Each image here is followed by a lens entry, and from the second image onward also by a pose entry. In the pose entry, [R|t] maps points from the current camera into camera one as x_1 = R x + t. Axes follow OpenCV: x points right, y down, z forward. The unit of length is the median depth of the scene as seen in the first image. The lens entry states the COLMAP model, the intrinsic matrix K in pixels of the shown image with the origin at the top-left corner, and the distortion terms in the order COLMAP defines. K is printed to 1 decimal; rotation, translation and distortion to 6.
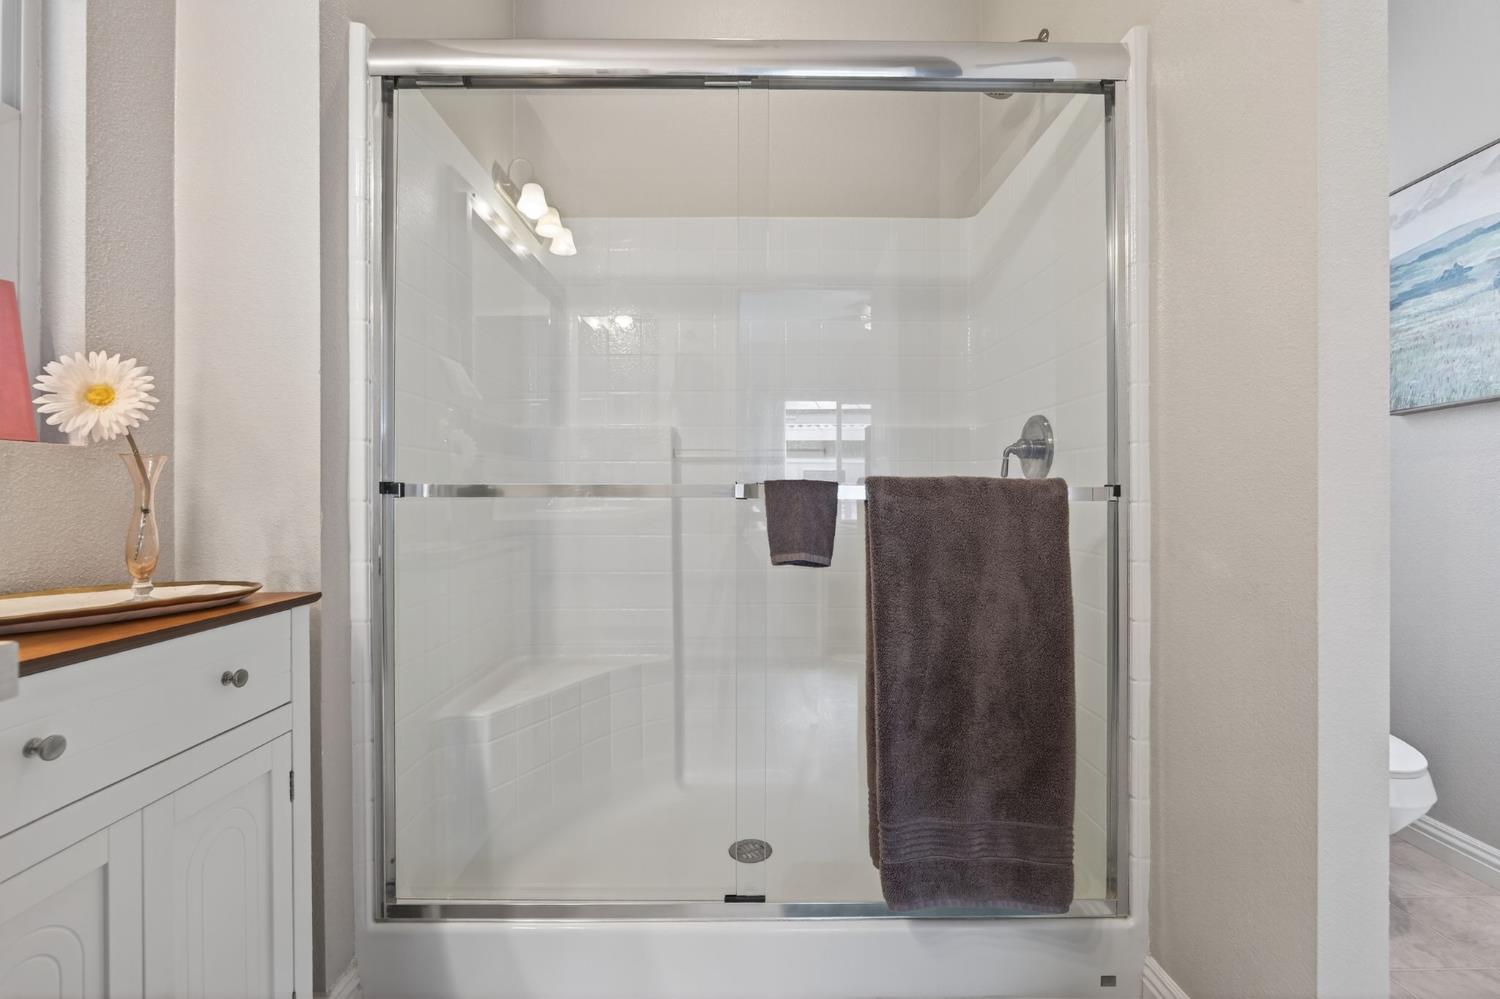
lens RADIAL K [[643.7, 0, 750.0], [0, 643.7, 499.5], [0, 0, 1]] dist [-0.012766, 0.000050]
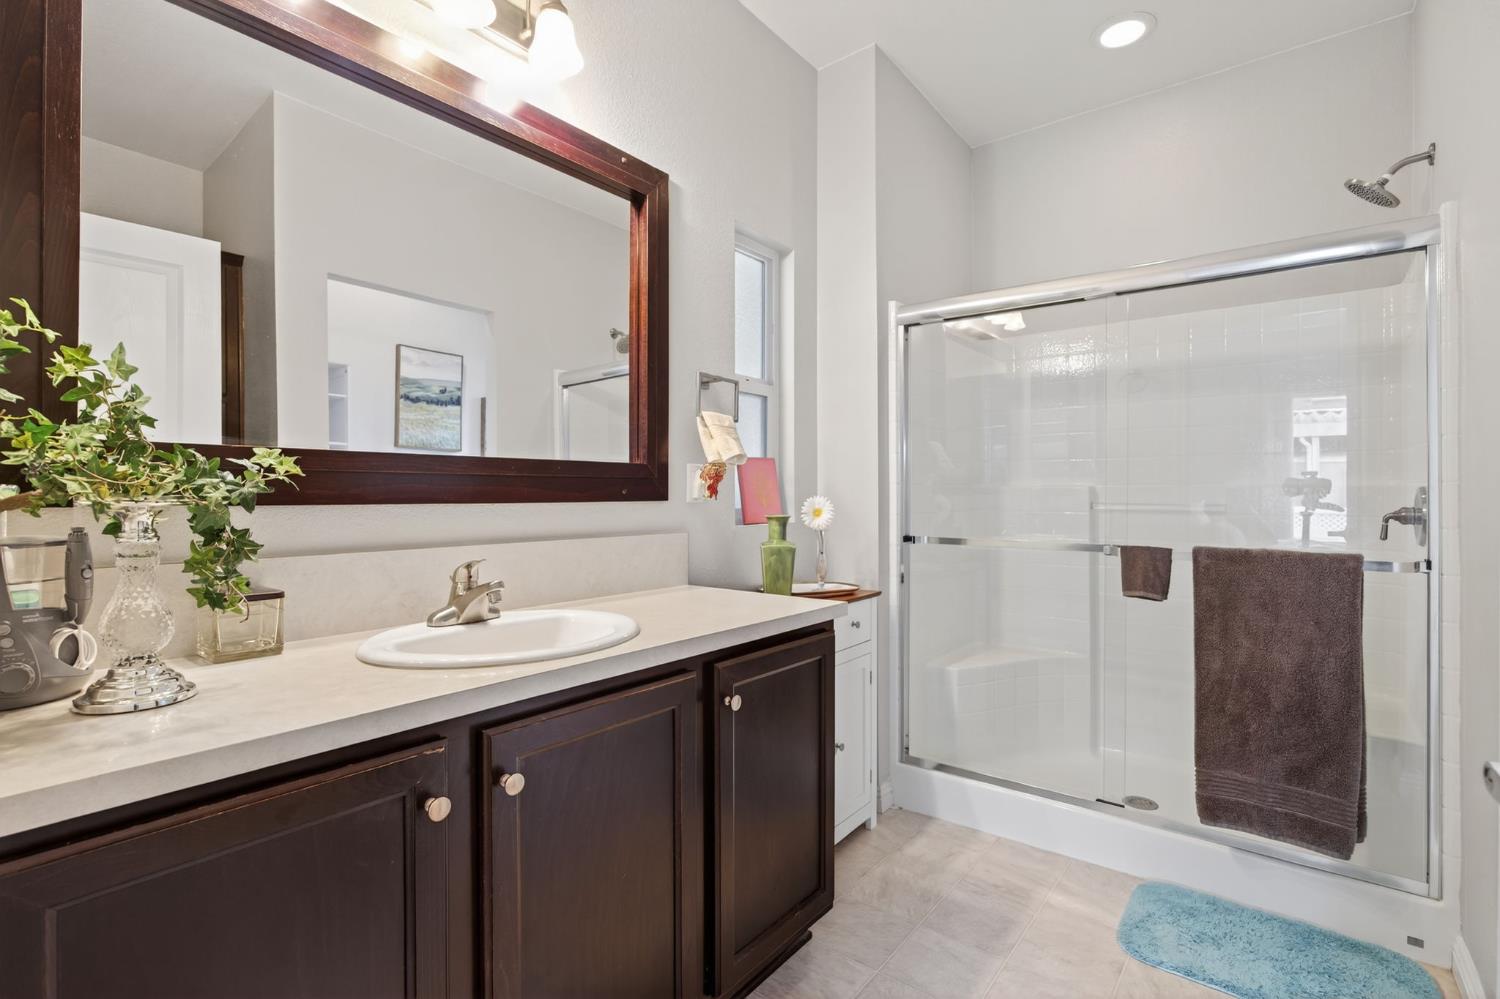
lens RADIAL K [[718.2, 0, 753.0], [0, 718.2, 492.6], [0, 0, 1]] dist [0.001688, 0.001222]
pose [[0.788742, 0.002736, -0.614719, 0.403798], [-0.003153, 0.999995, 0.000406, -0.159637], [0.614717, 0.001618, 0.788746, -1.005384]]
